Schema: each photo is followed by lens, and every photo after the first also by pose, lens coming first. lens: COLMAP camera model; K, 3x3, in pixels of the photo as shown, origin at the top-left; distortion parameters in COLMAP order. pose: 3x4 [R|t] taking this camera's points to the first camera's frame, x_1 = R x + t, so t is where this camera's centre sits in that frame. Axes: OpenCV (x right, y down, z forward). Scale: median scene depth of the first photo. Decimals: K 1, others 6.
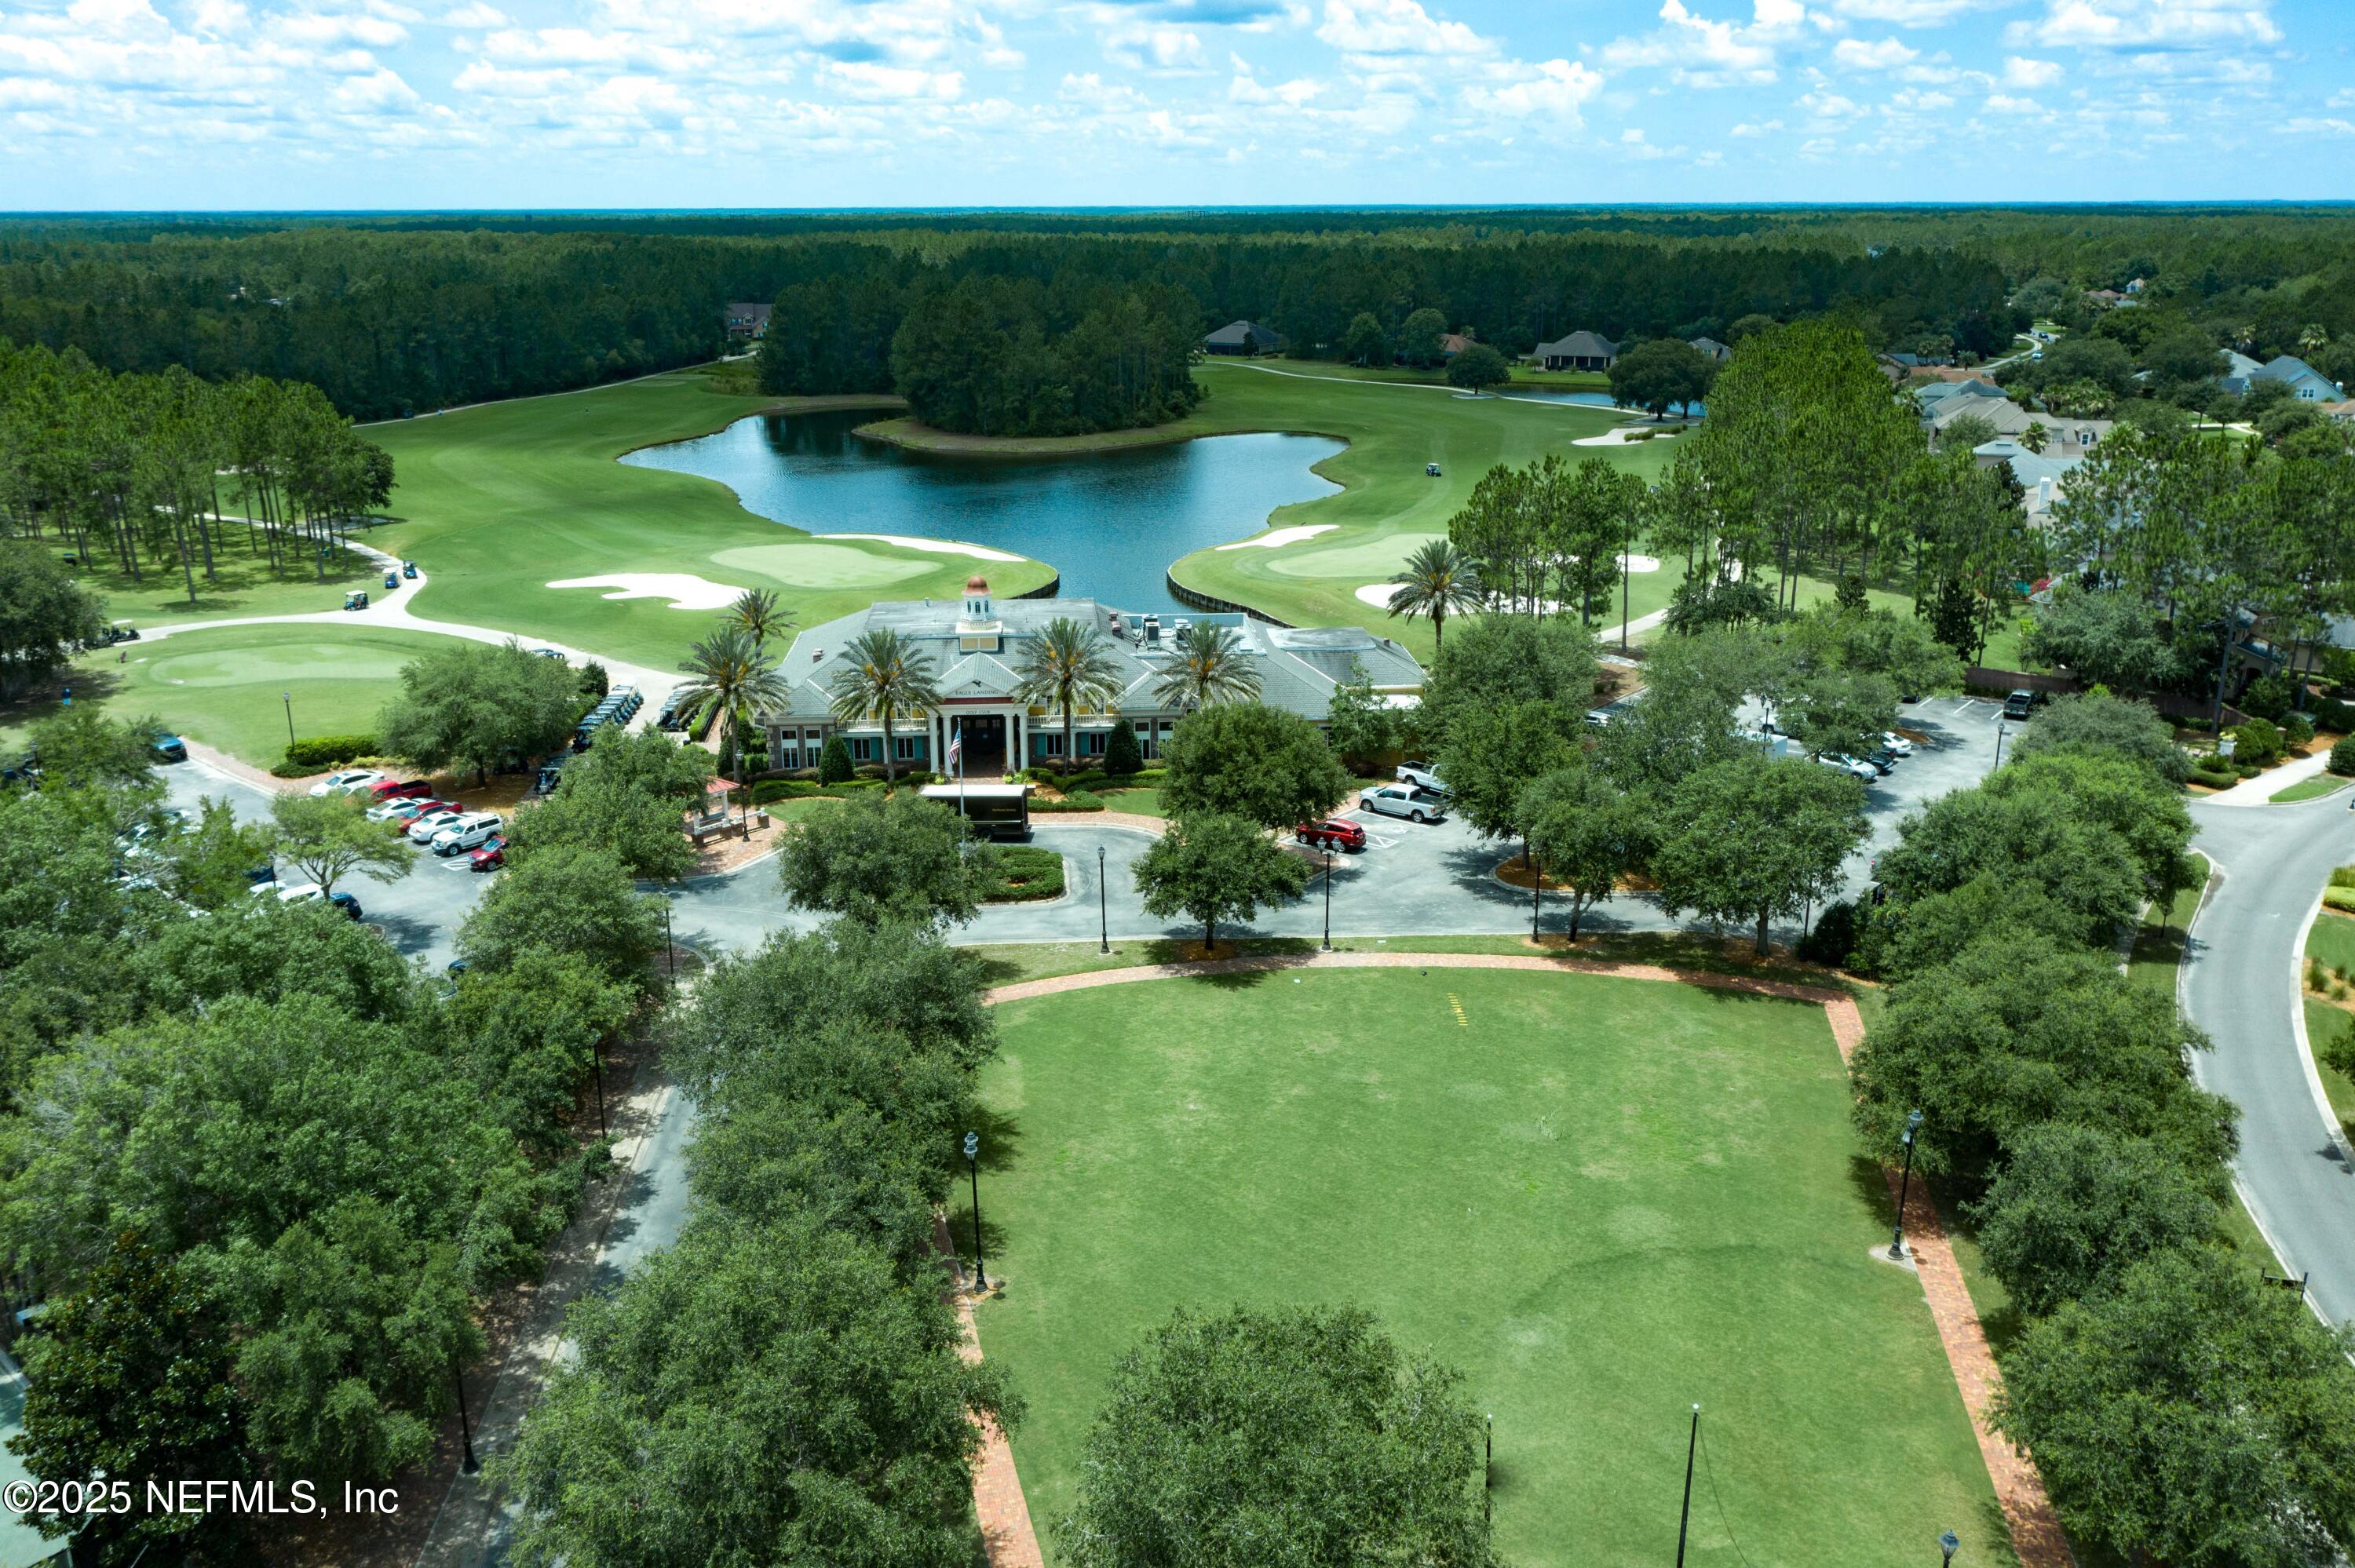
lens RADIAL K [[1912.2, 0, 1181.0], [0, 1912.2, 780.7], [0, 0, 1]] dist [0.002770, 0.010061]
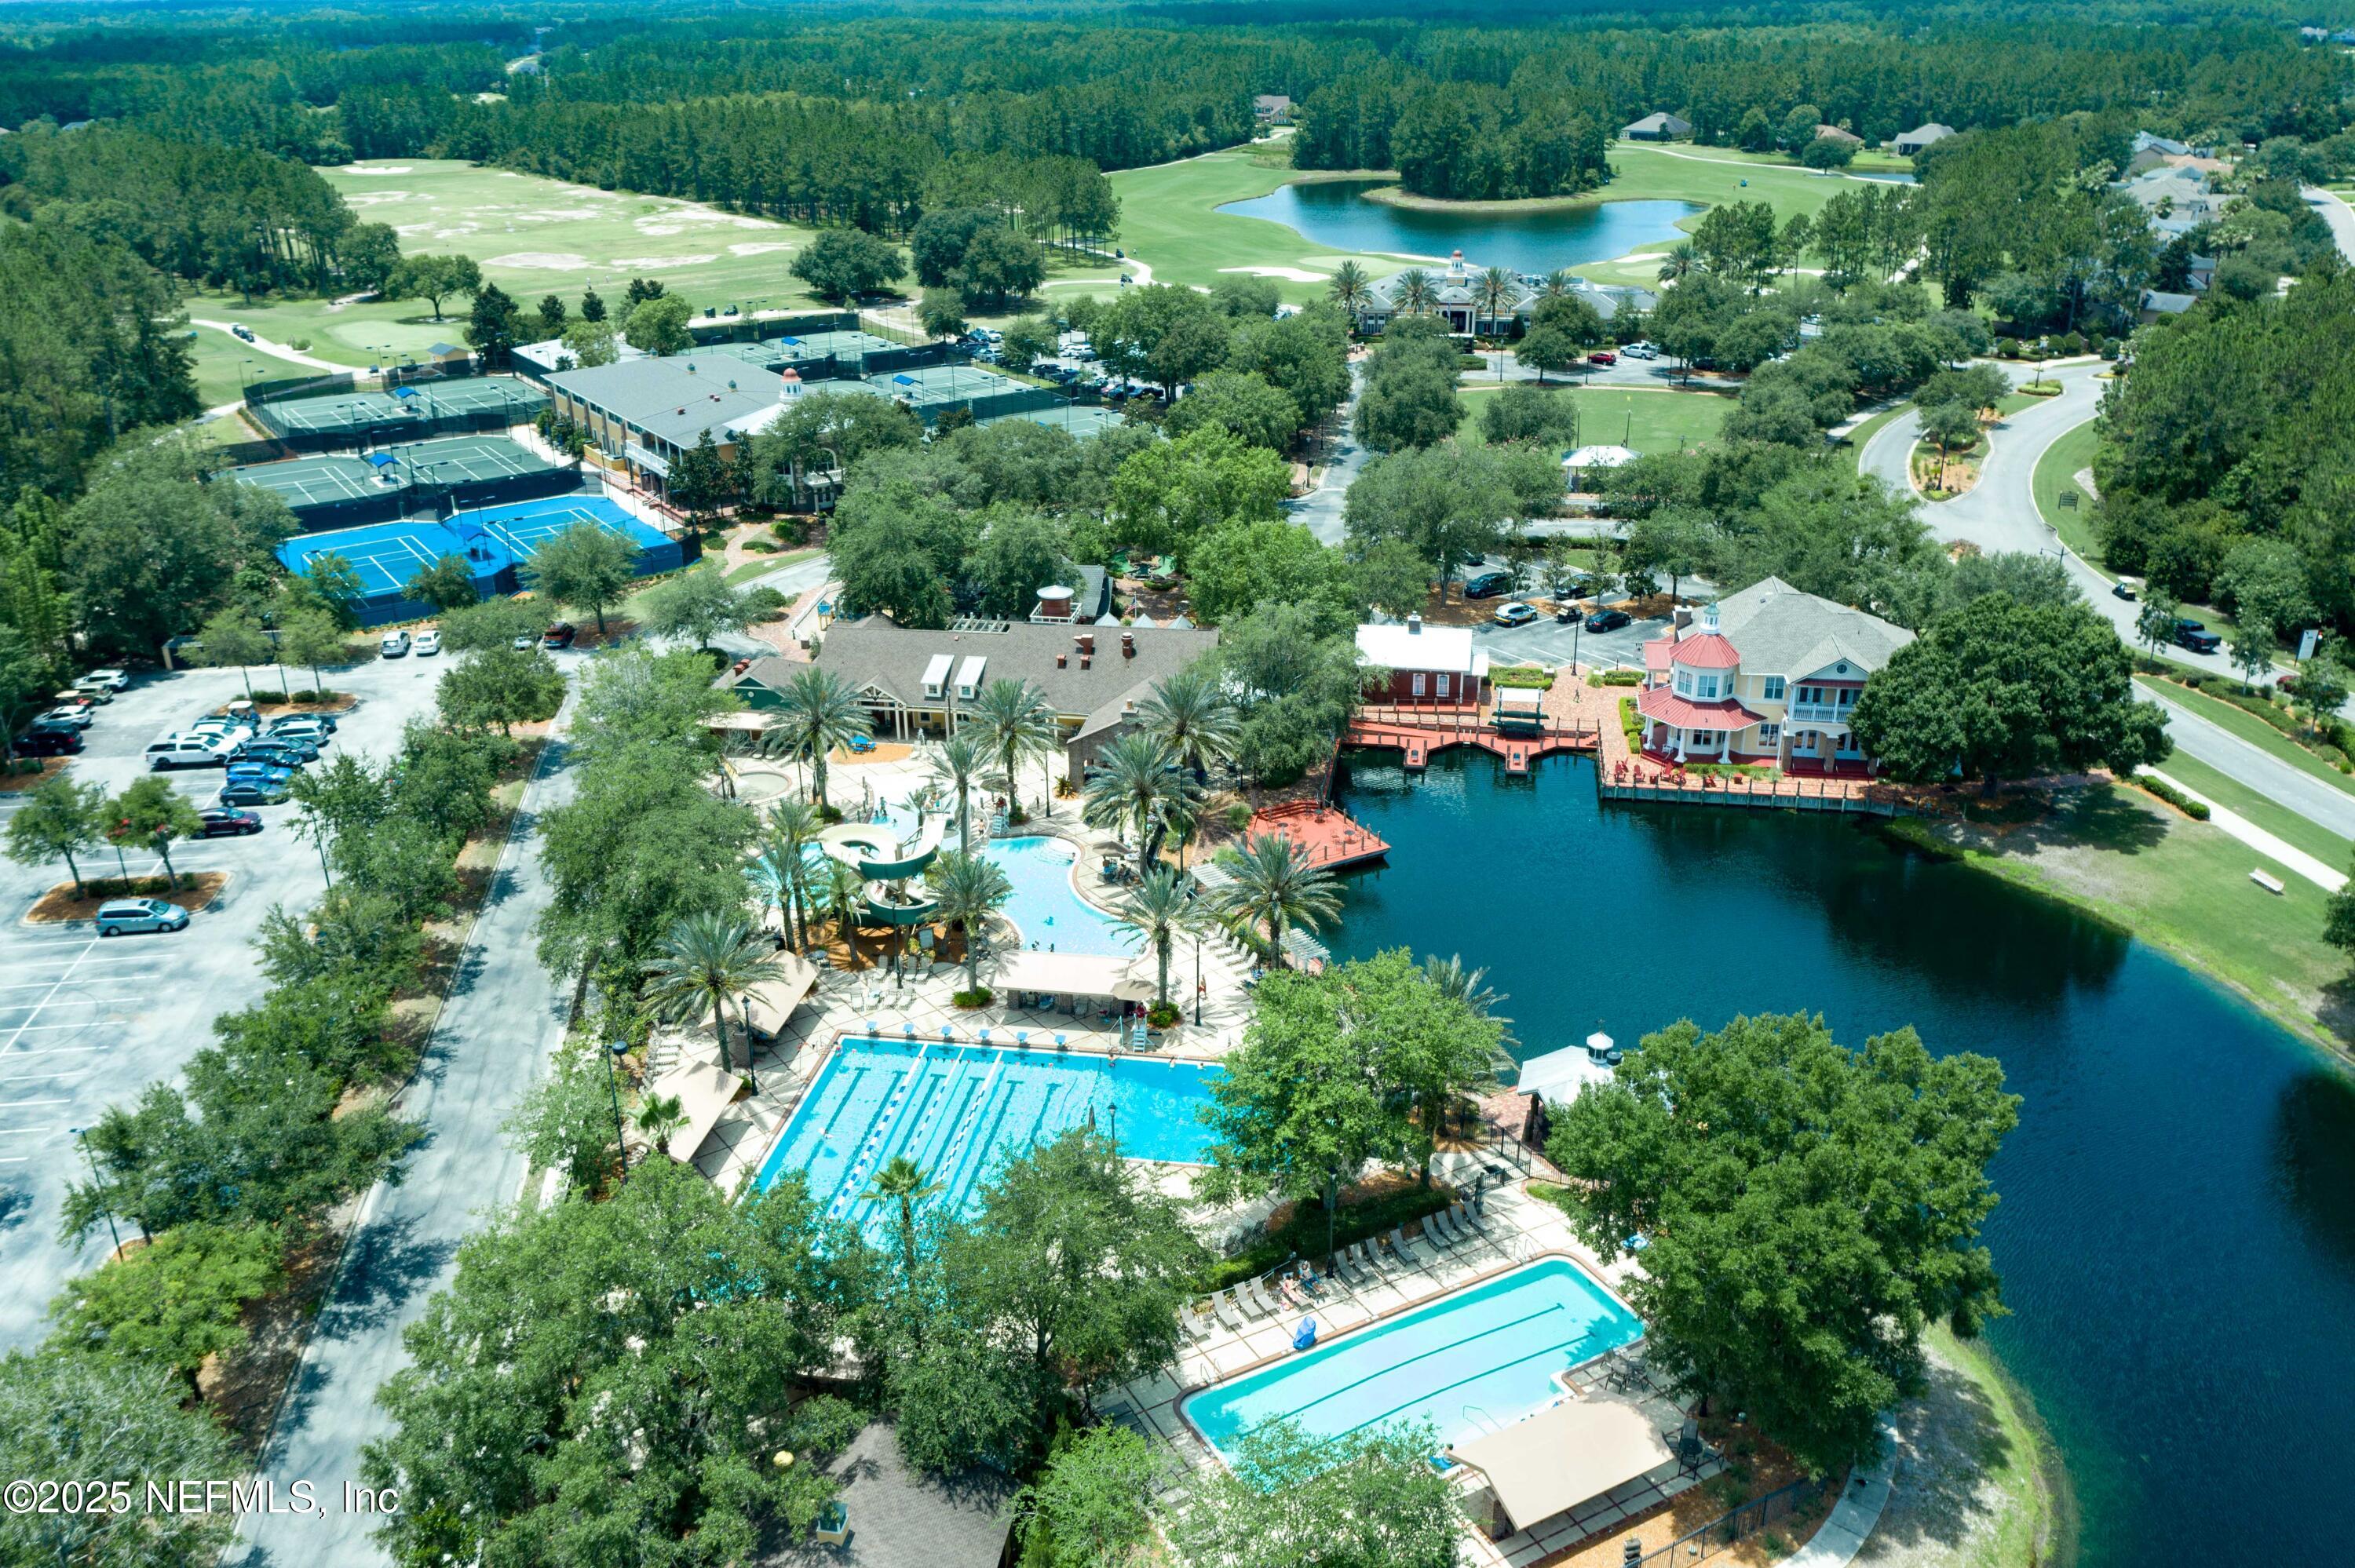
lens RADIAL K [[1912.2, 0, 1183.4], [0, 1912.2, 788.1], [0, 0, 1]] dist [0.002770, 0.010061]
pose [[0.974428, 0.079026, -0.210346, 0.036806], [-0.055125, 0.991581, 0.117167, 0.098995], [0.217834, -0.102576, 0.970581, -0.475609]]
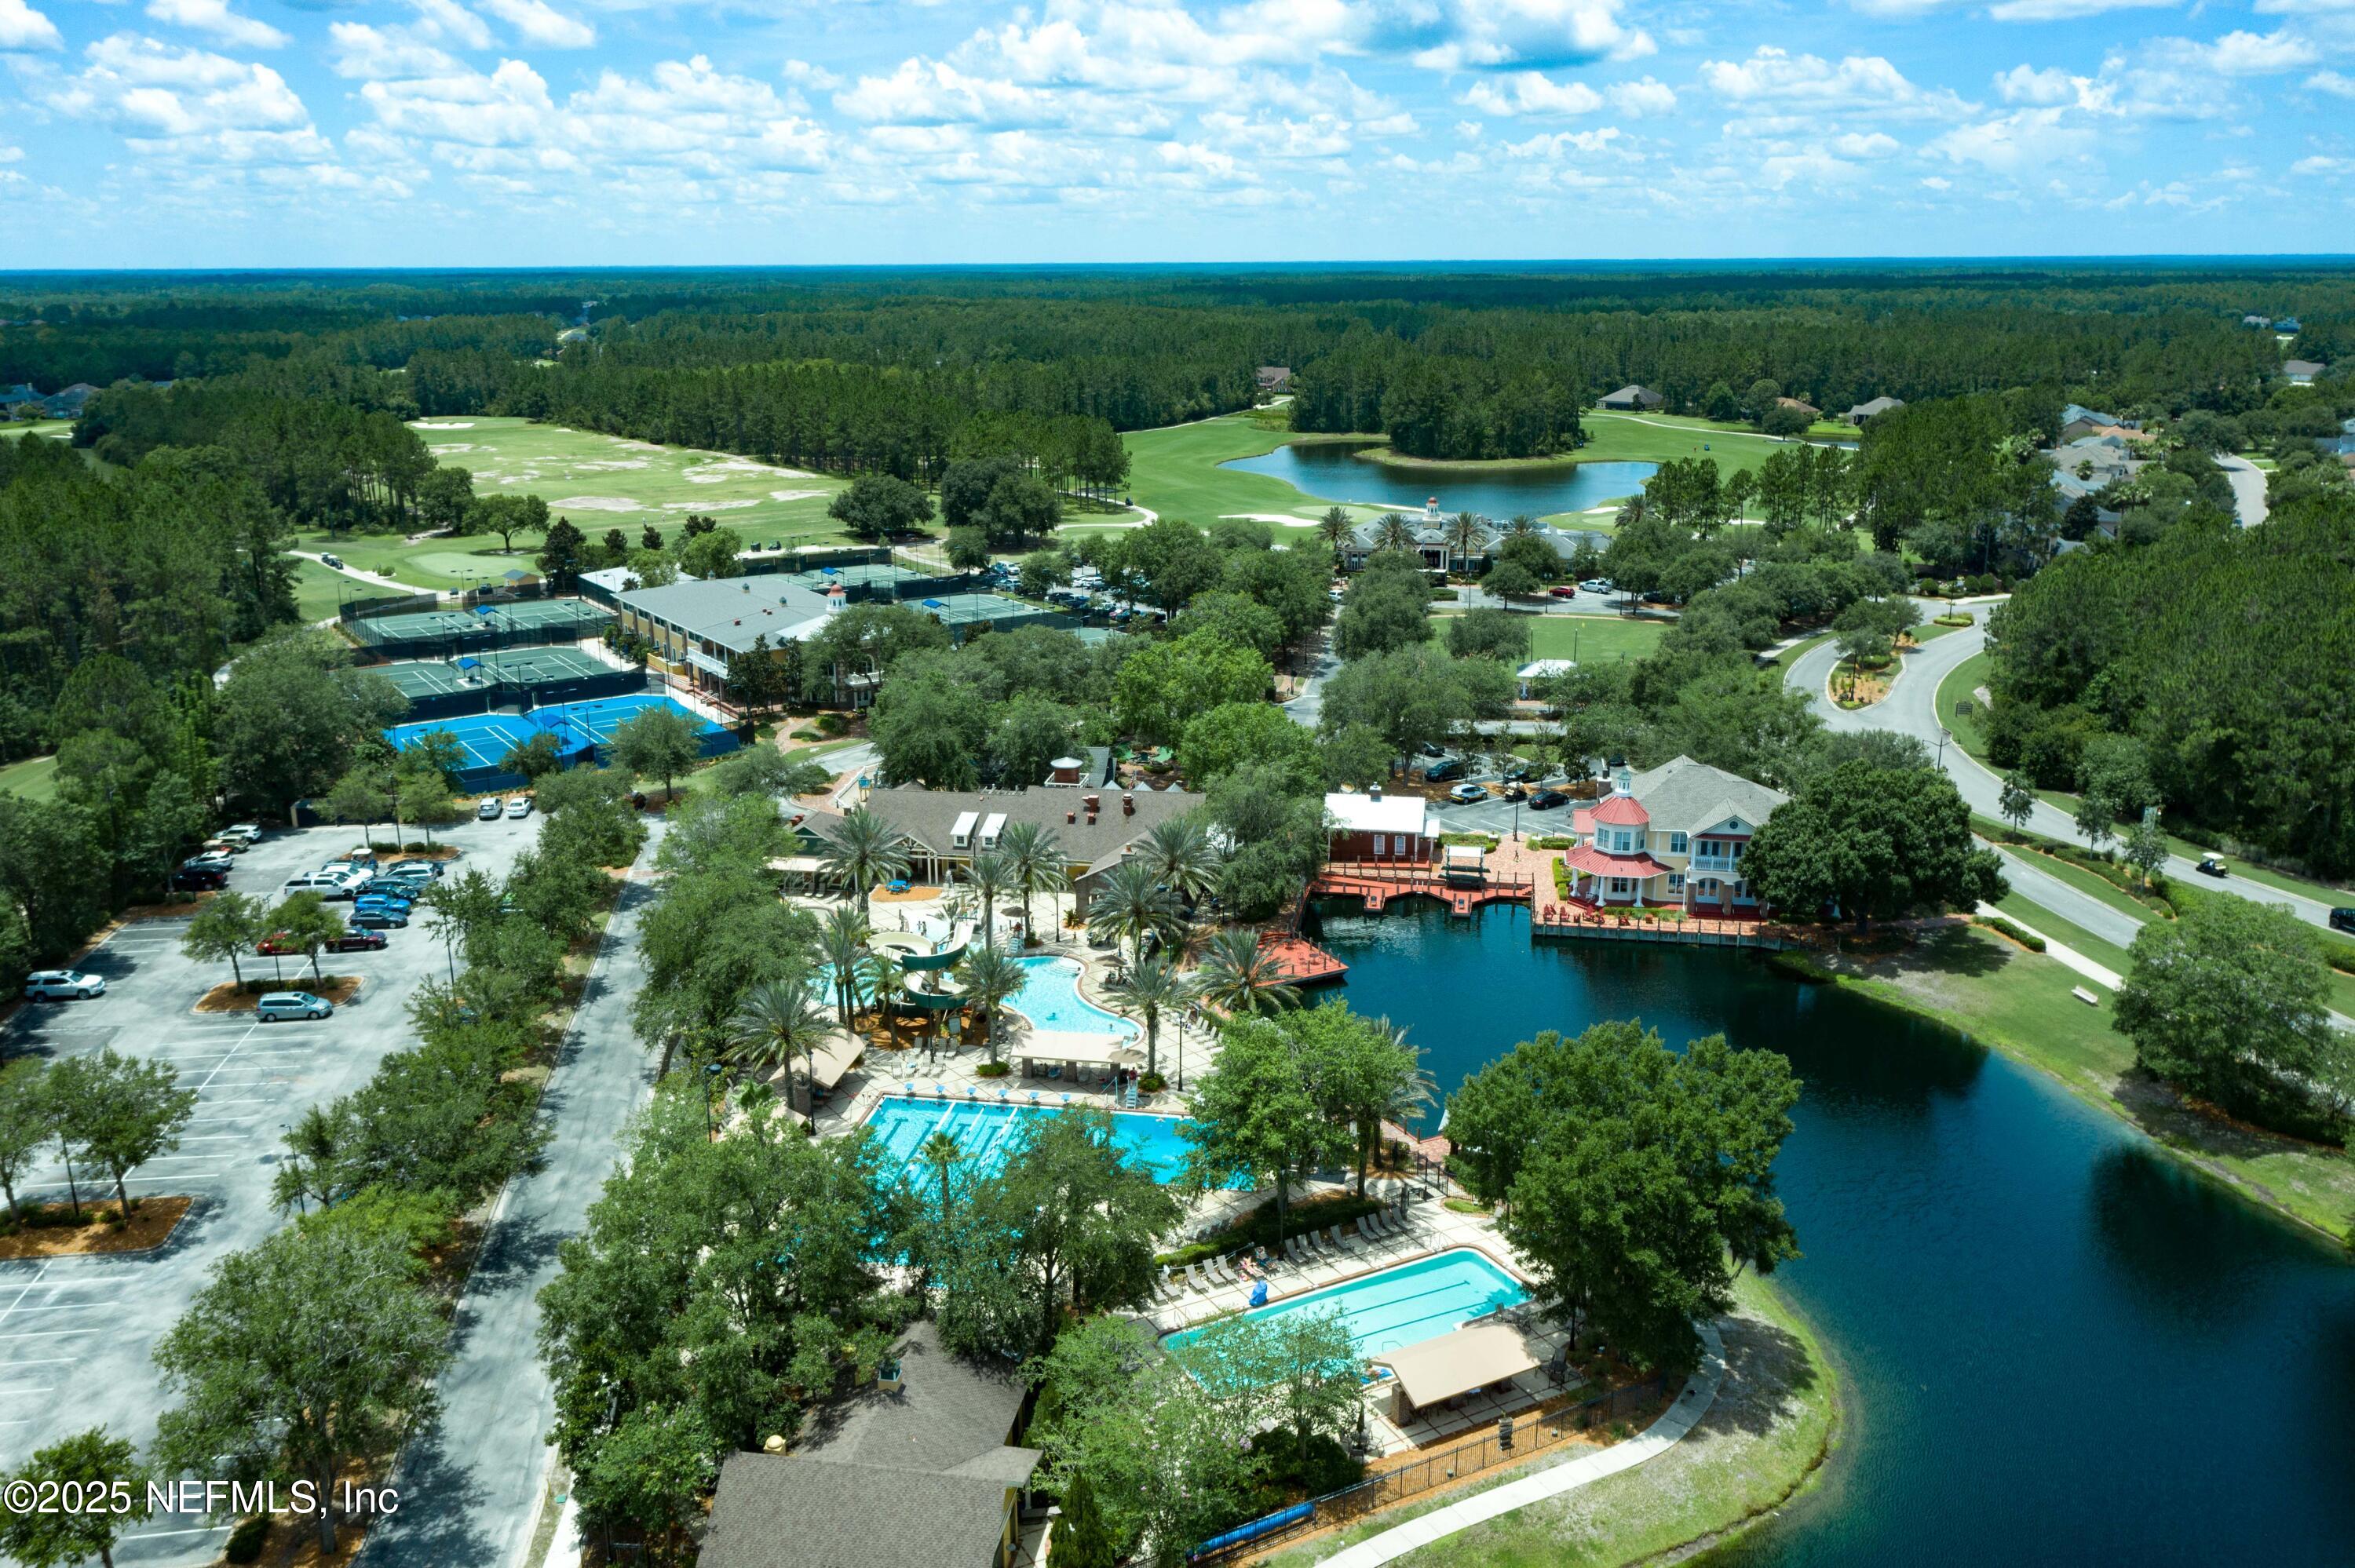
lens RADIAL K [[1912.2, 0, 1182.2], [0, 1912.2, 784.3], [0, 0, 1]] dist [0.002770, 0.010061]
pose [[0.973008, 0.059712, -0.222912, 0.055665], [-0.064913, 0.997762, -0.016070, 0.118458], [0.221453, 0.030106, 0.974706, -0.539336]]
